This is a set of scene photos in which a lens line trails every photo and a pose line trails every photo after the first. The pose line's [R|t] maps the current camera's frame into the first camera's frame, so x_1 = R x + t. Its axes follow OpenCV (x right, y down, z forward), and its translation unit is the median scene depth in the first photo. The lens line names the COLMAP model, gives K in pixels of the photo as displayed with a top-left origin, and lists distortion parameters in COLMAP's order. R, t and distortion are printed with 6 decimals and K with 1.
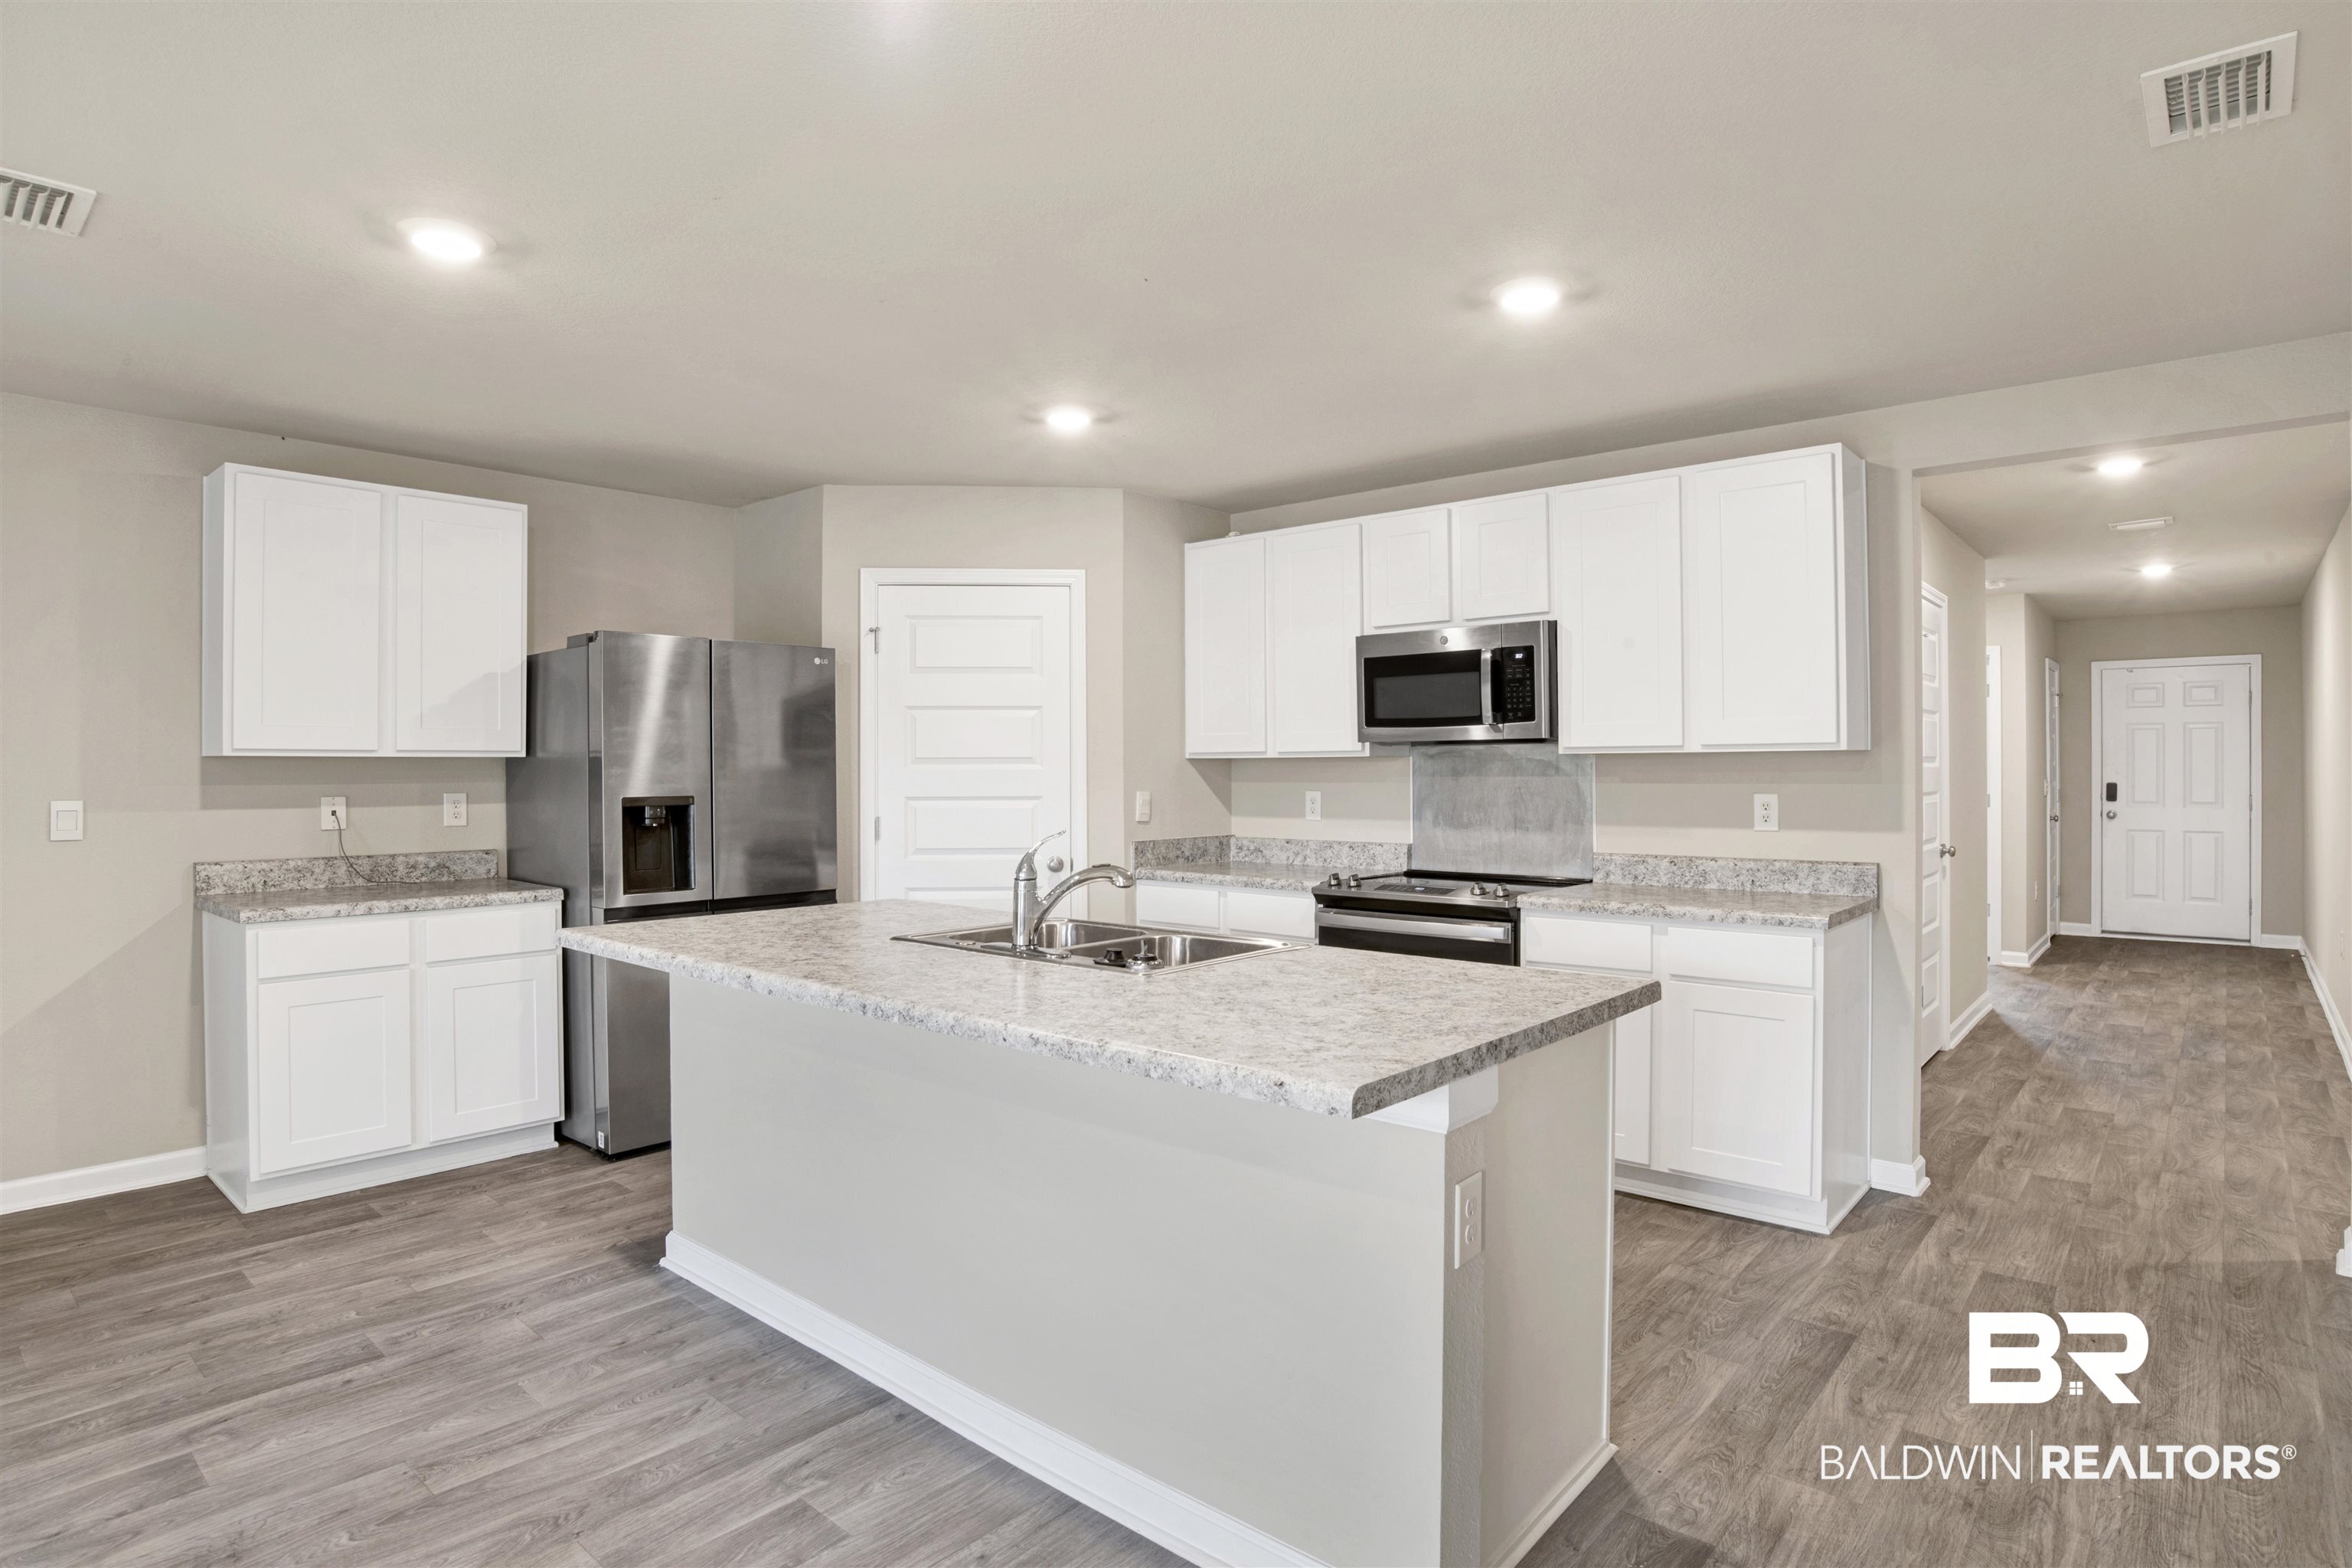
lens RADIAL K [[1250.3, 0, 1173.7], [0, 1250.3, 768.6], [0, 0, 1]] dist [-0.069198, 0.026794]
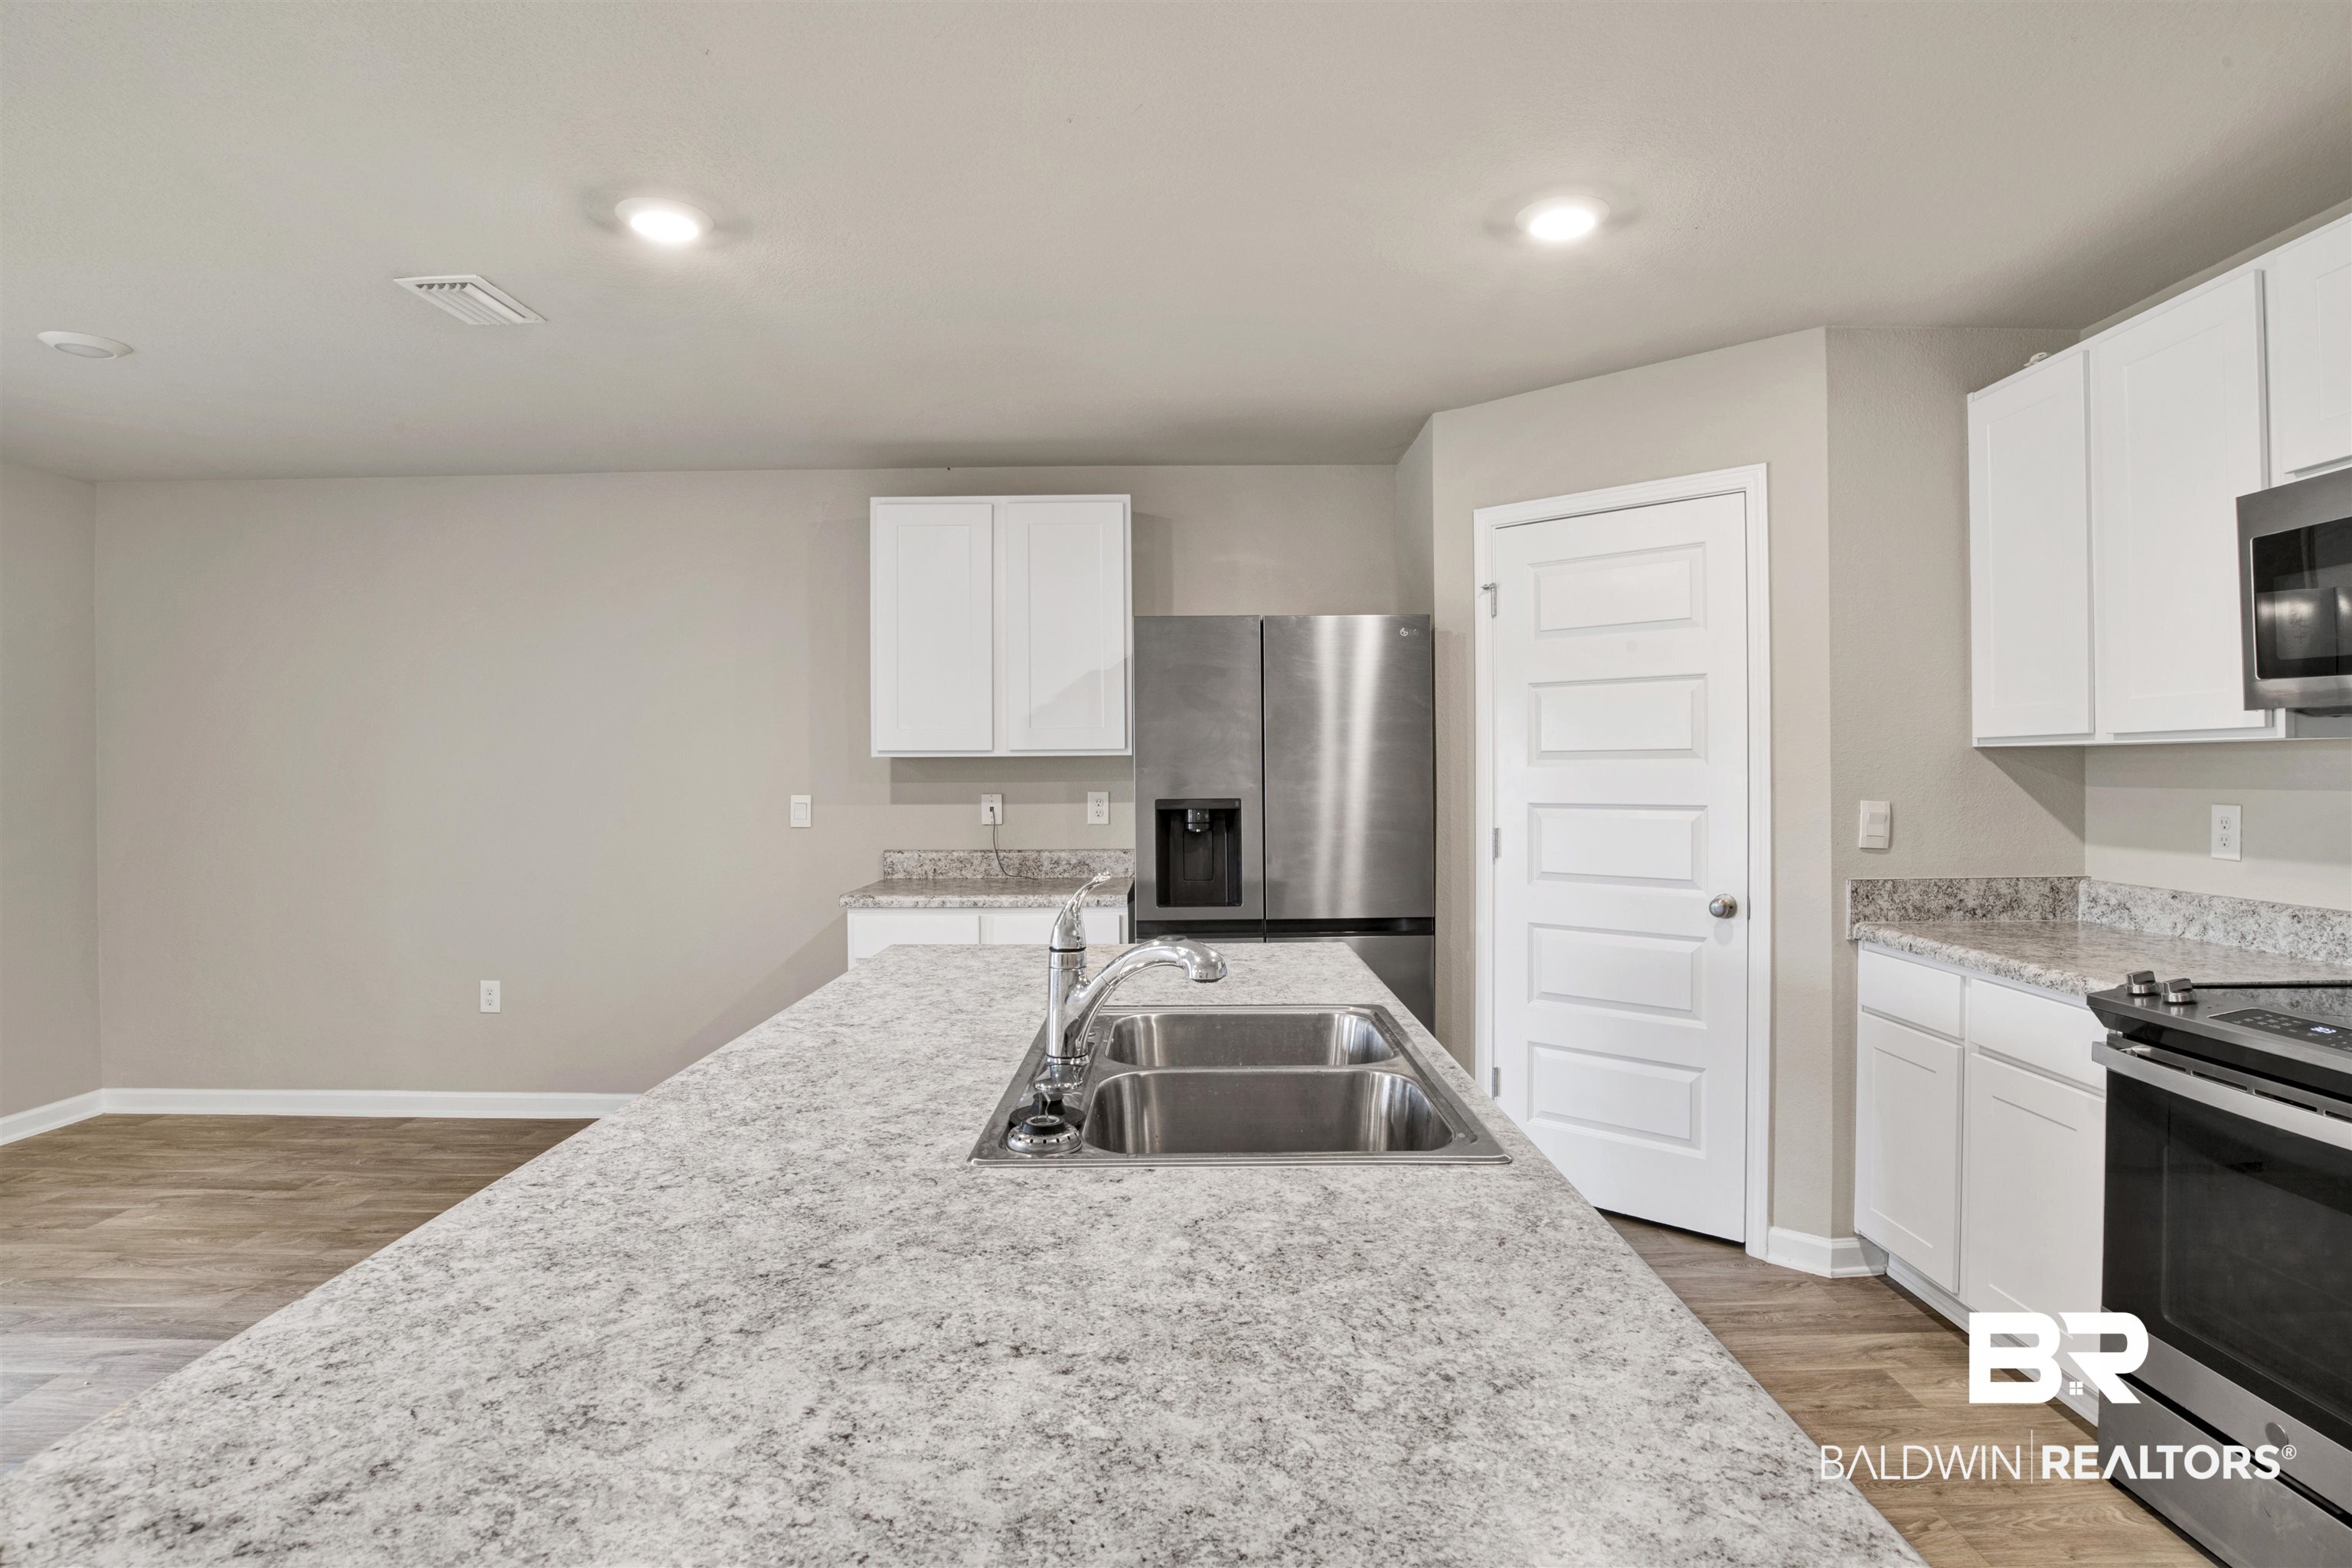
lens RADIAL K [[1250.3, 0, 1173.7], [0, 1250.3, 768.6], [0, 0, 1]] dist [-0.069198, 0.026794]
pose [[0.662139, -0.000791, -0.749380, 0.236204], [0.005451, 0.999978, 0.003760, -0.002440], [0.749361, -0.006575, 0.662129, 0.379957]]
